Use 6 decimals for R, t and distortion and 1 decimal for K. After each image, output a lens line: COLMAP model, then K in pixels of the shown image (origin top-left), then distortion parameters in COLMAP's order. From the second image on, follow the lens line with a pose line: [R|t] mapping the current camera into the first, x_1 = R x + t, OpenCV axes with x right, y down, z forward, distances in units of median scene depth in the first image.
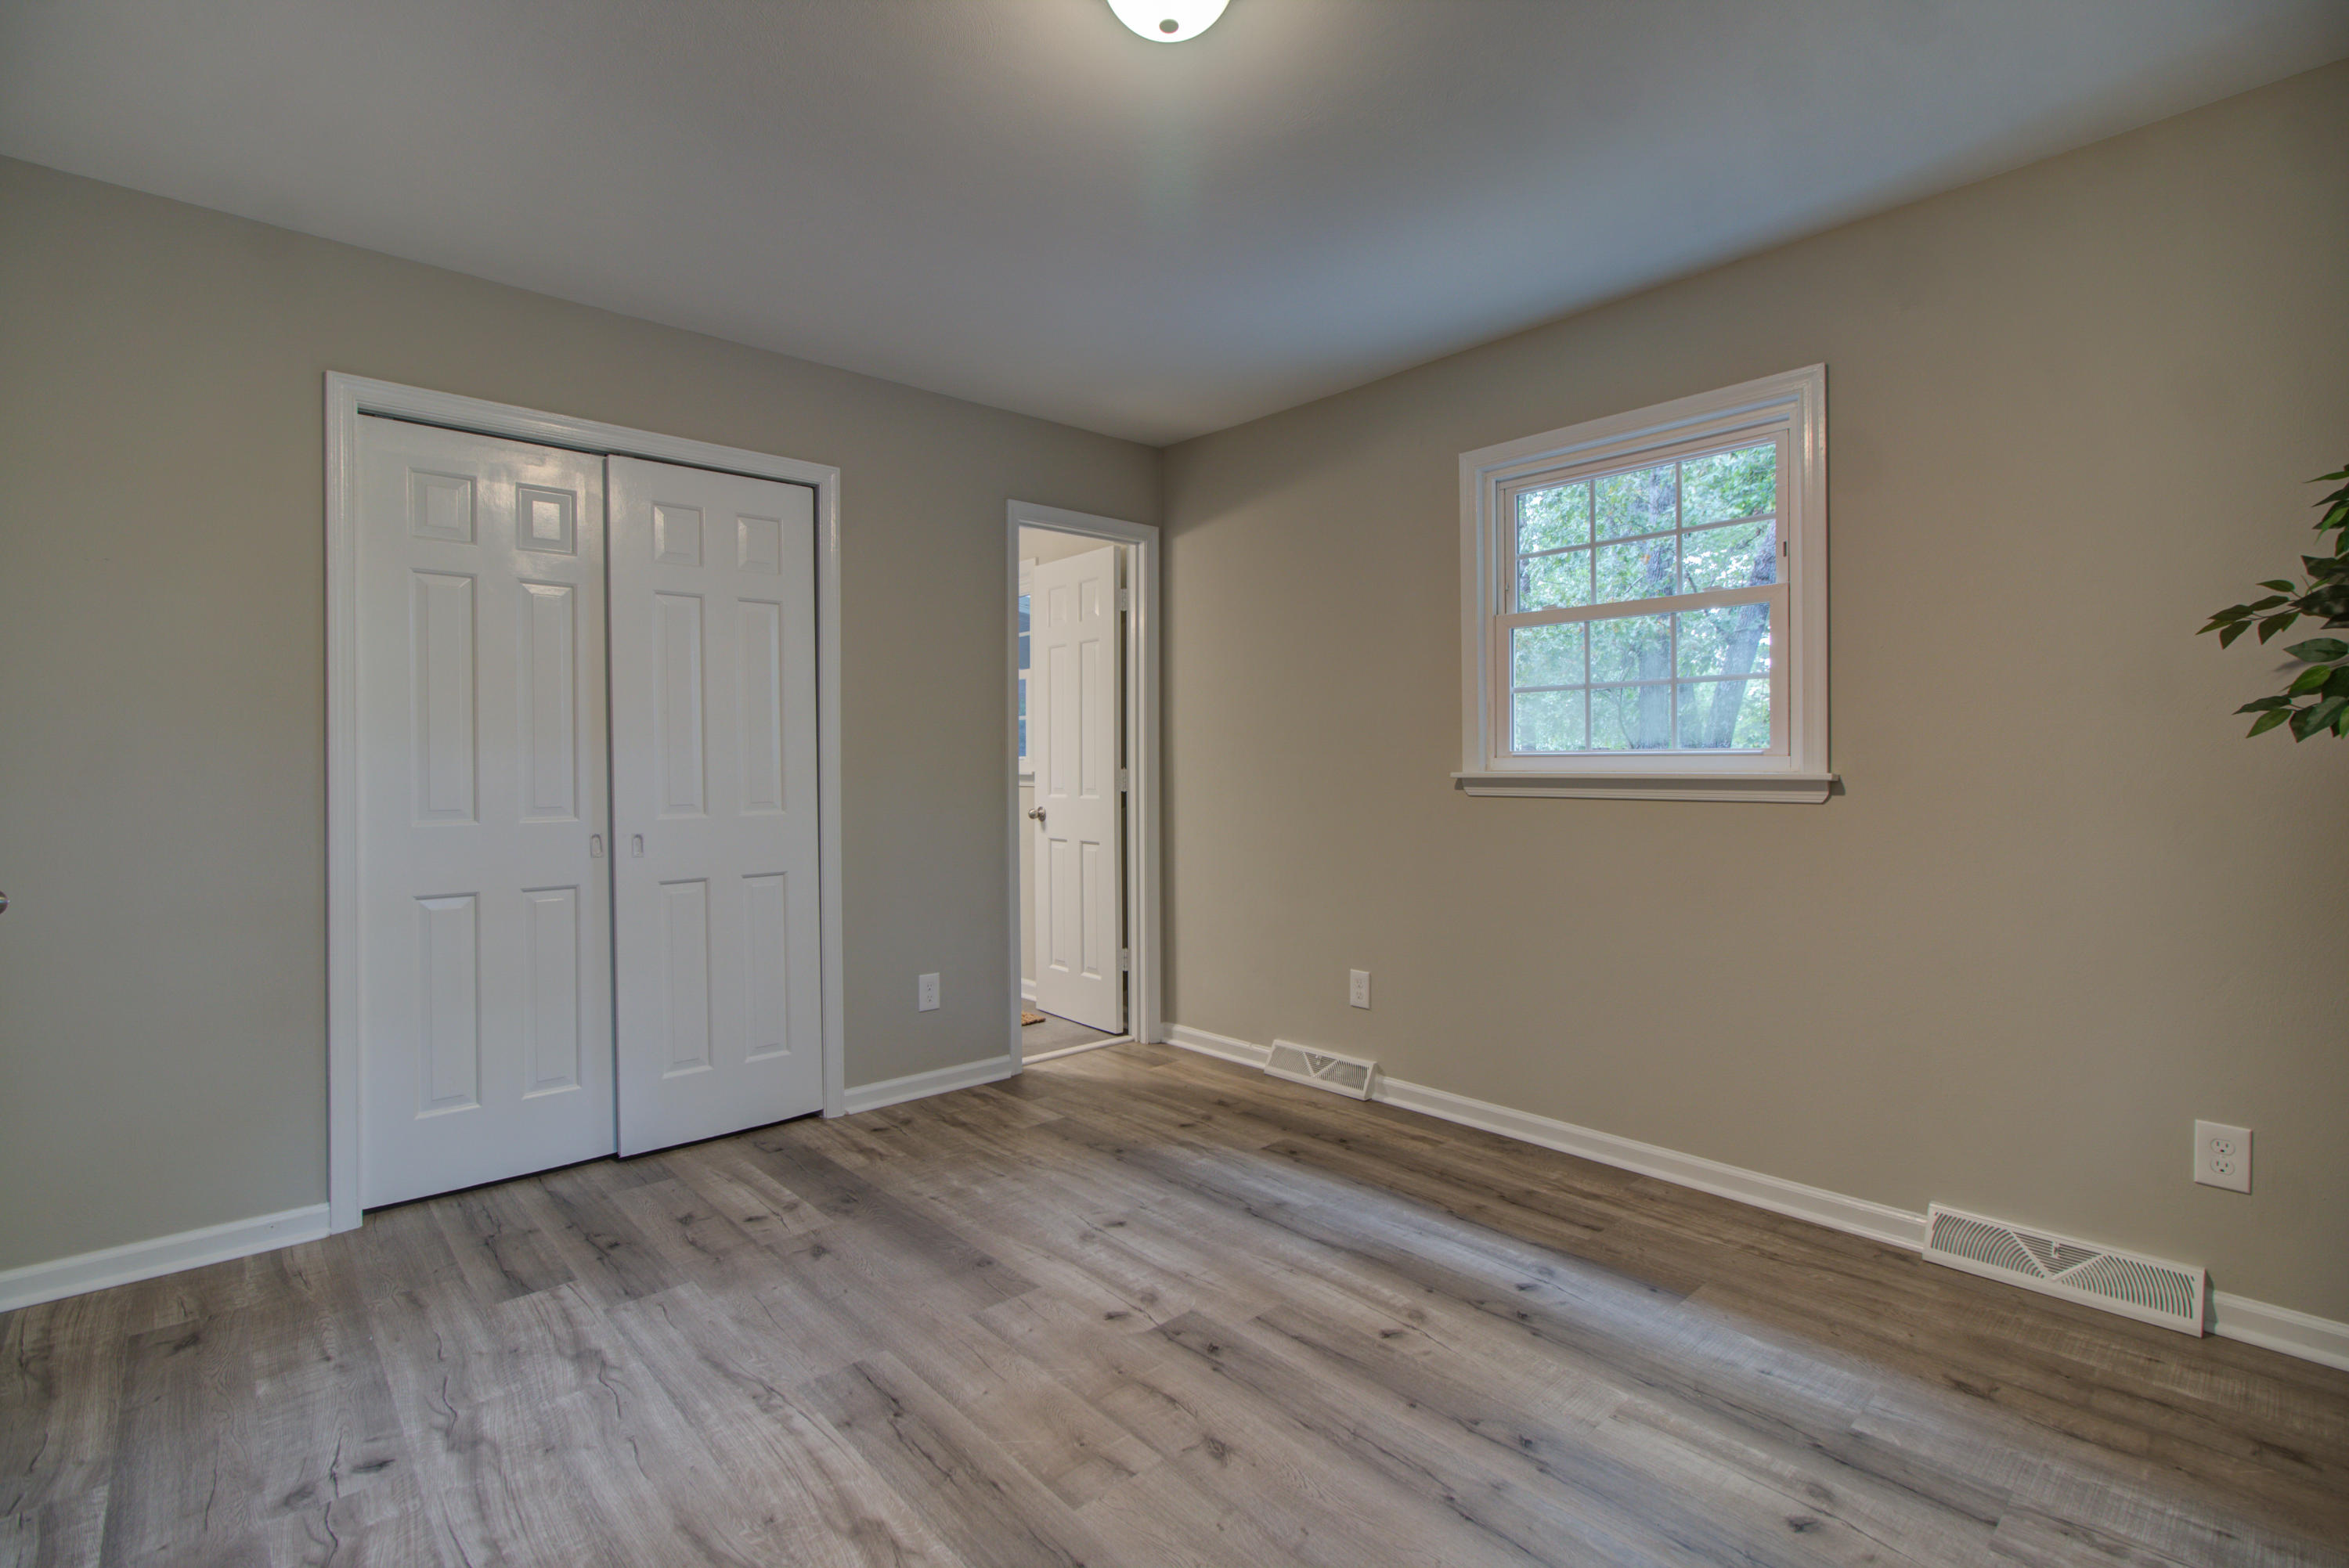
lens RADIAL K [[1072.1, 0, 1182.4], [0, 1072.1, 787.2], [0, 0, 1]] dist [0.001186, -0.000140]
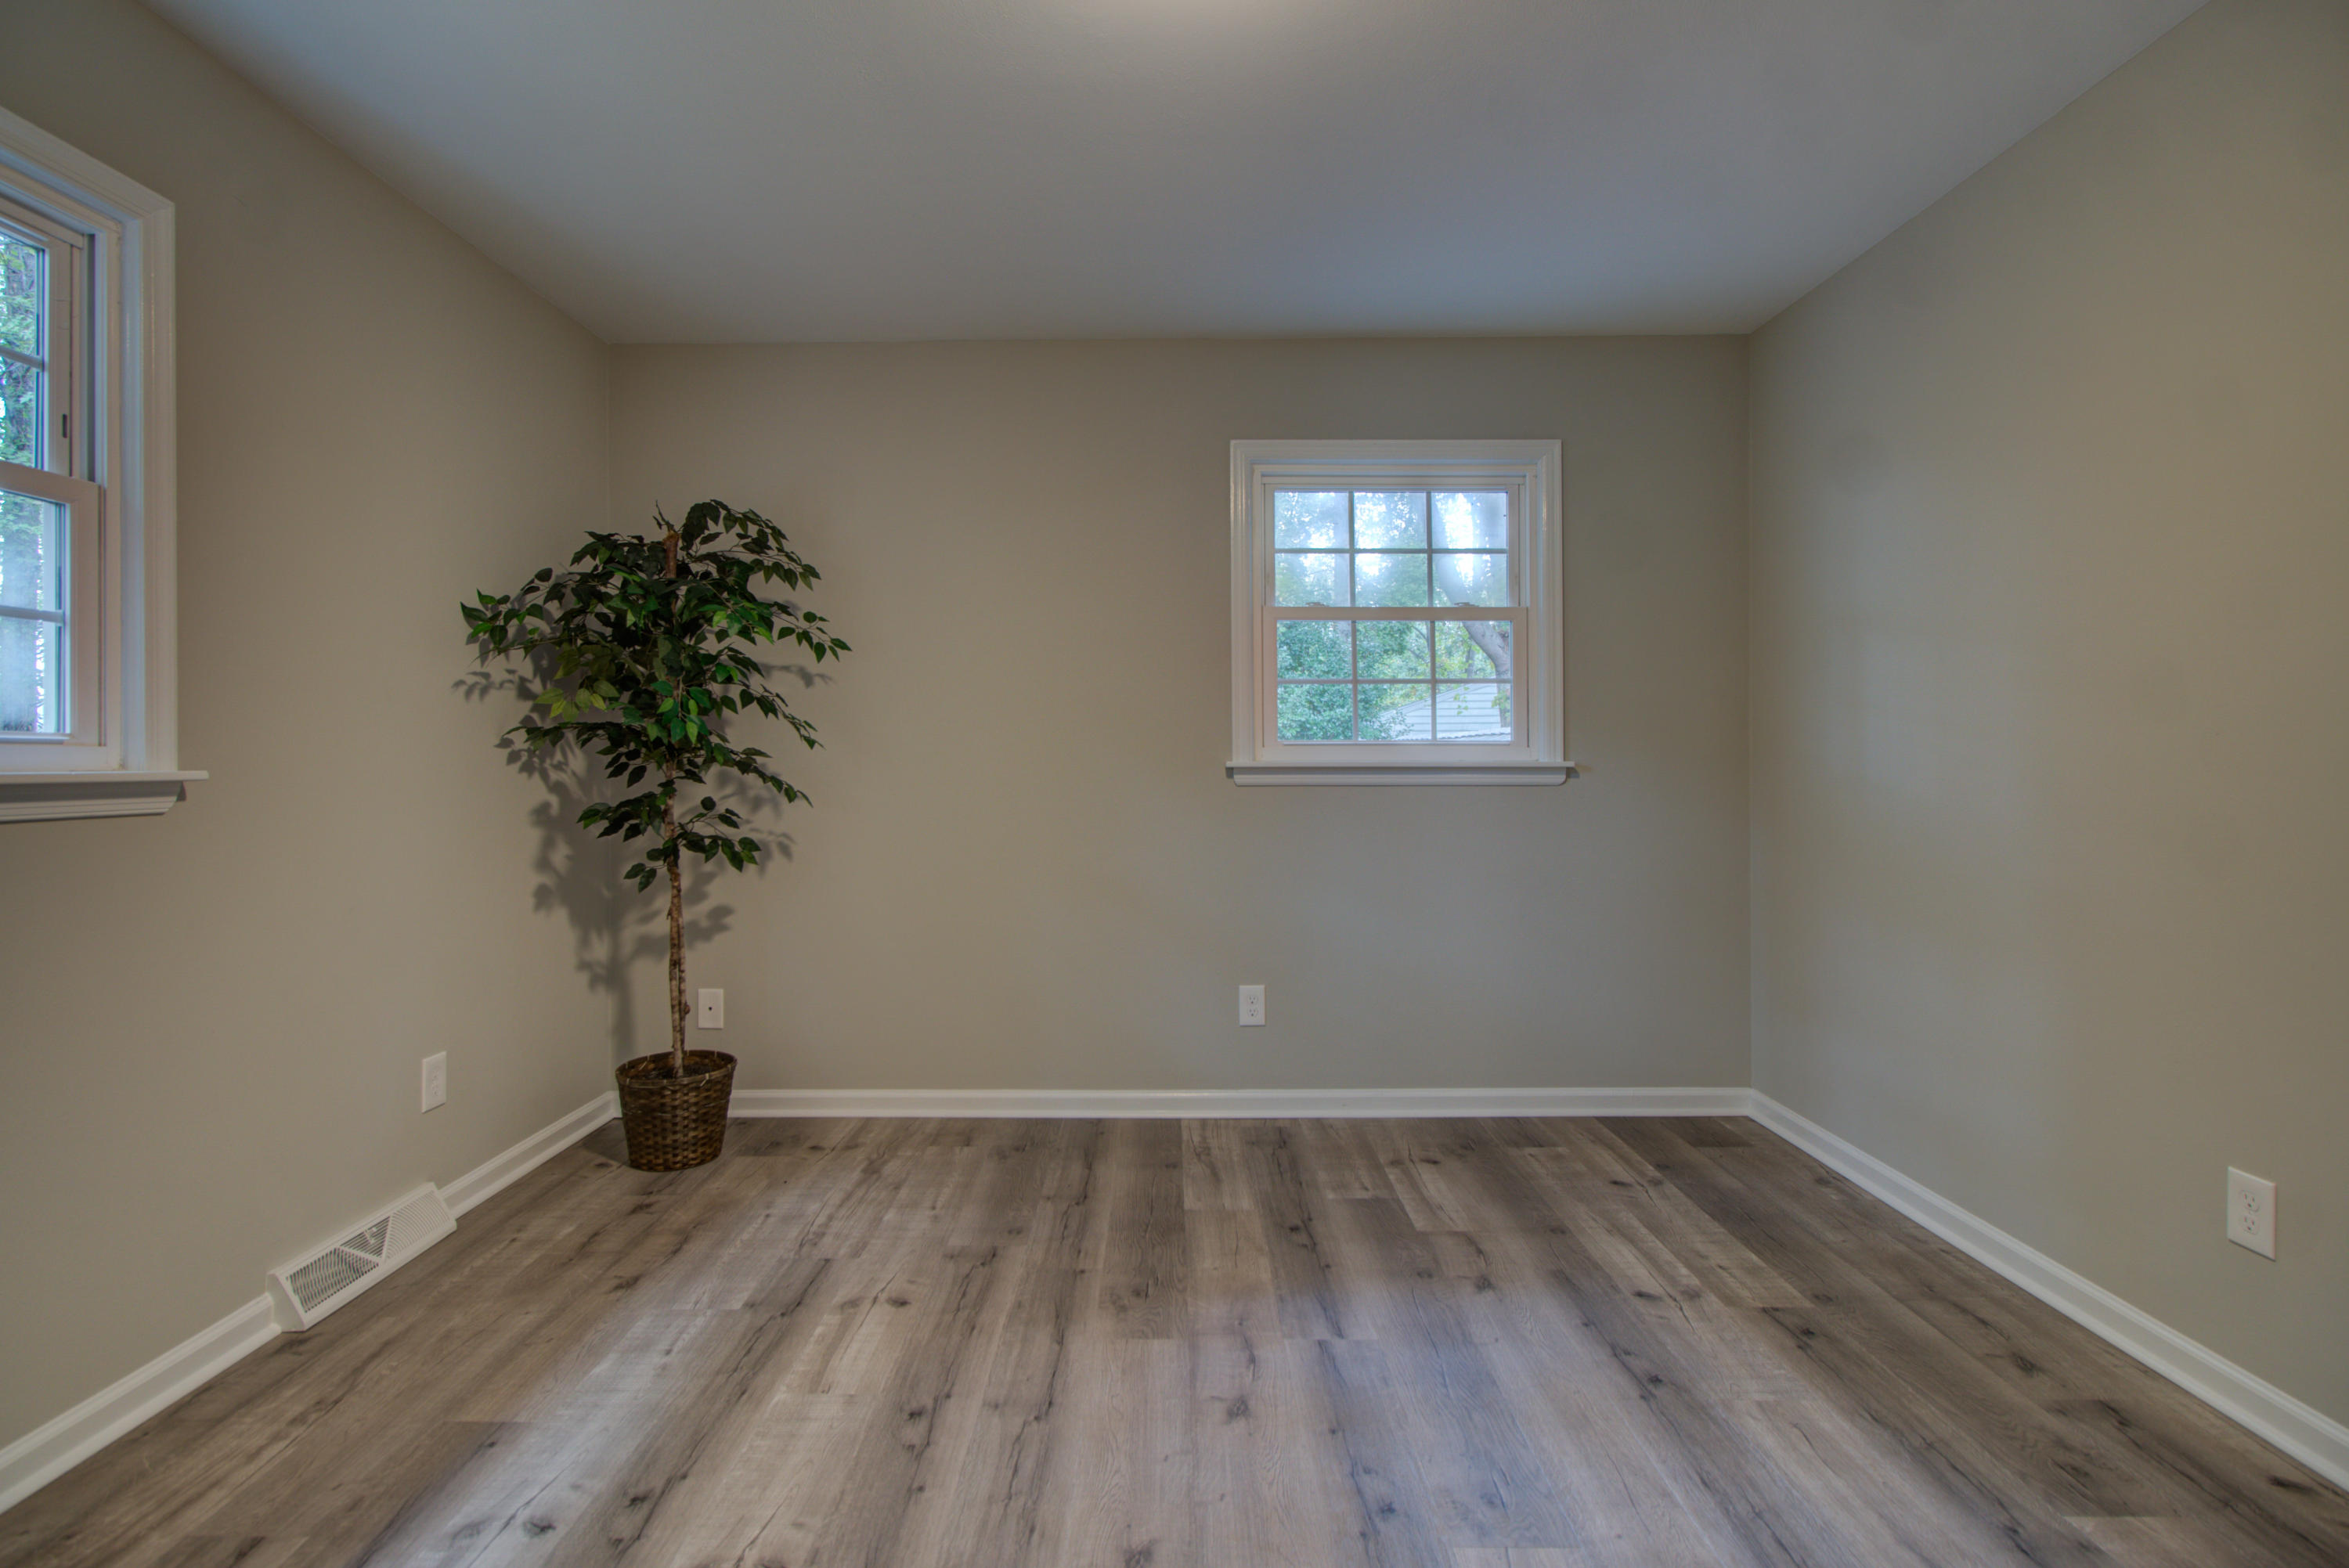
lens RADIAL K [[1072.1, 0, 1184.4], [0, 1072.1, 774.1], [0, 0, 1]] dist [0.001186, -0.000140]
pose [[-0.752252, 0.001559, 0.658874, -0.453098], [0.013877, 0.999813, 0.013477, -0.005498], [-0.658730, 0.019282, -0.752133, 1.322504]]
